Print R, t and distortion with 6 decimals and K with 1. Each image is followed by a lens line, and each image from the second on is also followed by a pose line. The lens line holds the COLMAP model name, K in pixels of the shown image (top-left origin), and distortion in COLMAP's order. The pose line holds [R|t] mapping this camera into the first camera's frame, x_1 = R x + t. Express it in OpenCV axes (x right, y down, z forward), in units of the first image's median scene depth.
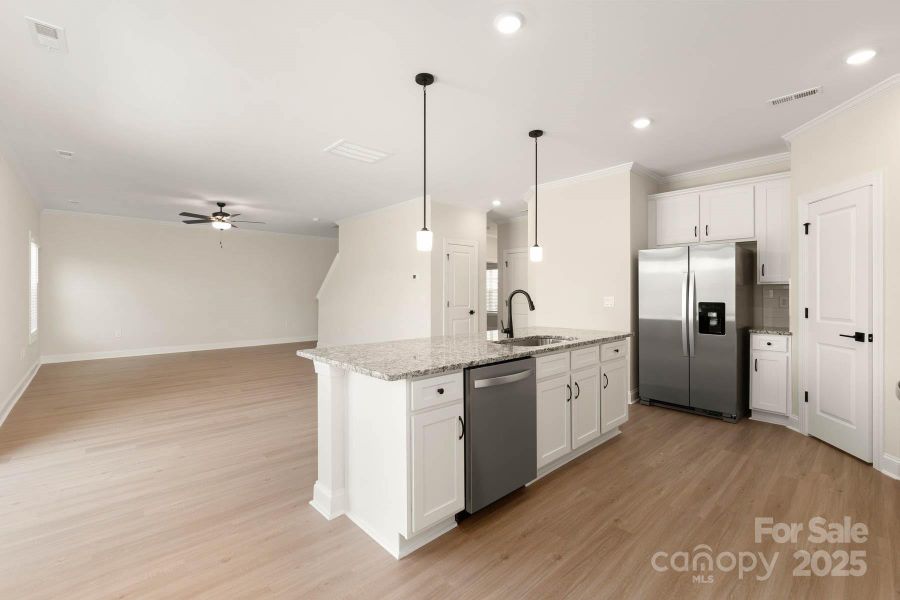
lens RADIAL K [[387.5, 0, 448.6], [0, 387.5, 291.6], [0, 0, 1]] dist [0.003117, -0.001716]
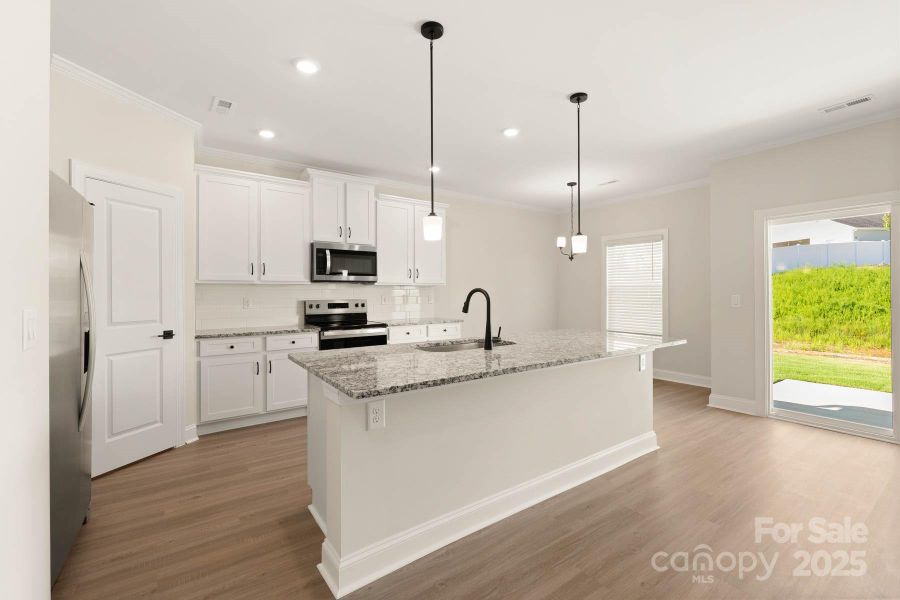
lens RADIAL K [[387.5, 0, 456.9], [0, 387.5, 293.2], [0, 0, 1]] dist [0.003117, -0.001716]
pose [[-0.993907, 0.004225, 0.110143, 0.131793], [0.004457, 0.999988, 0.001854, 0.003600], [-0.110134, 0.002334, -0.993914, 1.720016]]
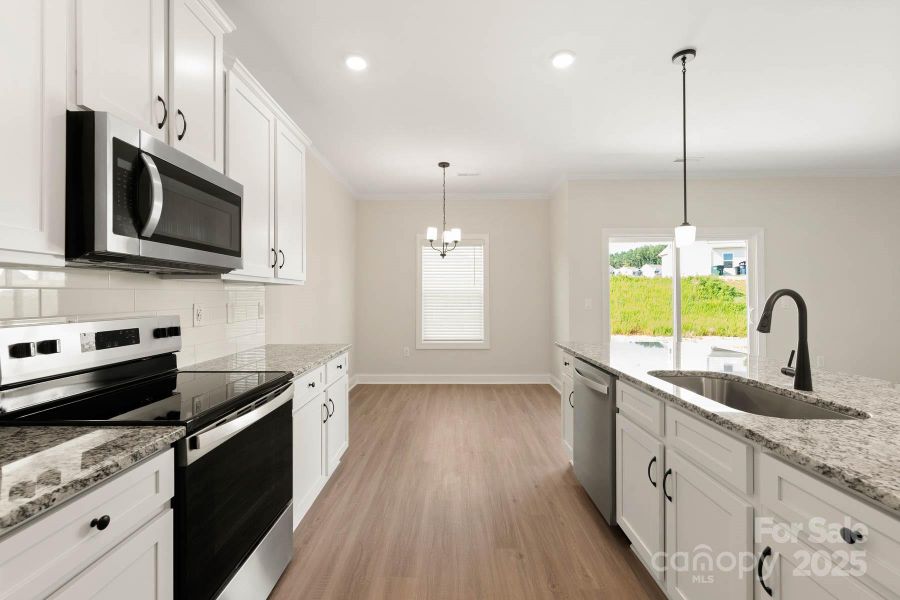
lens RADIAL K [[387.5, 0, 452.5], [0, 387.5, 293.4], [0, 0, 1]] dist [0.003117, -0.001716]
pose [[-0.676602, -0.000289, -0.736349, 0.775319], [0.007027, 0.999952, -0.006849, 0.001889], [0.736316, -0.009809, -0.676567, 0.974879]]
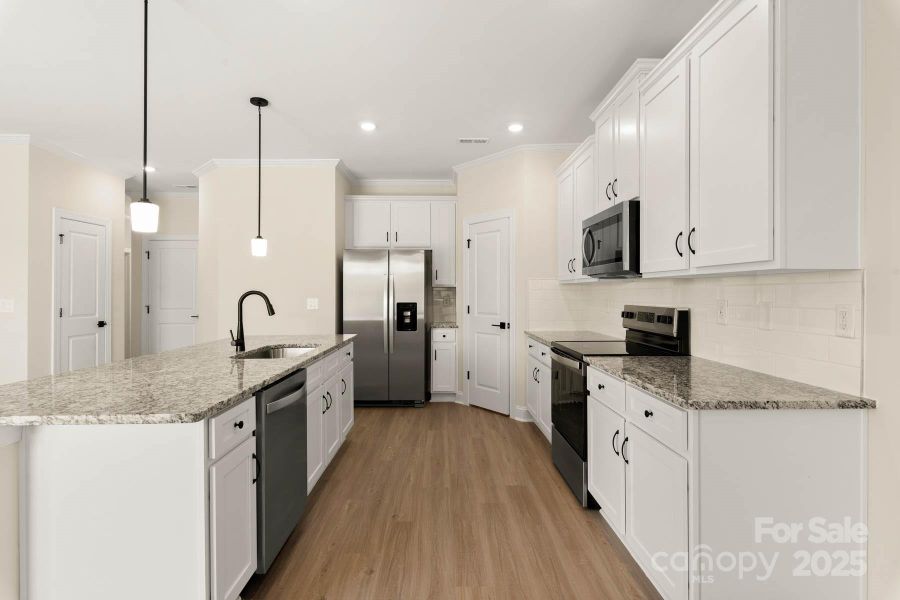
lens RADIAL K [[448.6, 0, 446.8], [0, 448.6, 290.6], [0, 0, 1]] dist [-0.000675, 0.000192]
pose [[0.666549, 0.003957, 0.745451, -0.235656], [0.000403, 0.999984, -0.005669, 0.000691], [-0.745461, 0.004079, 0.666536, 0.069473]]
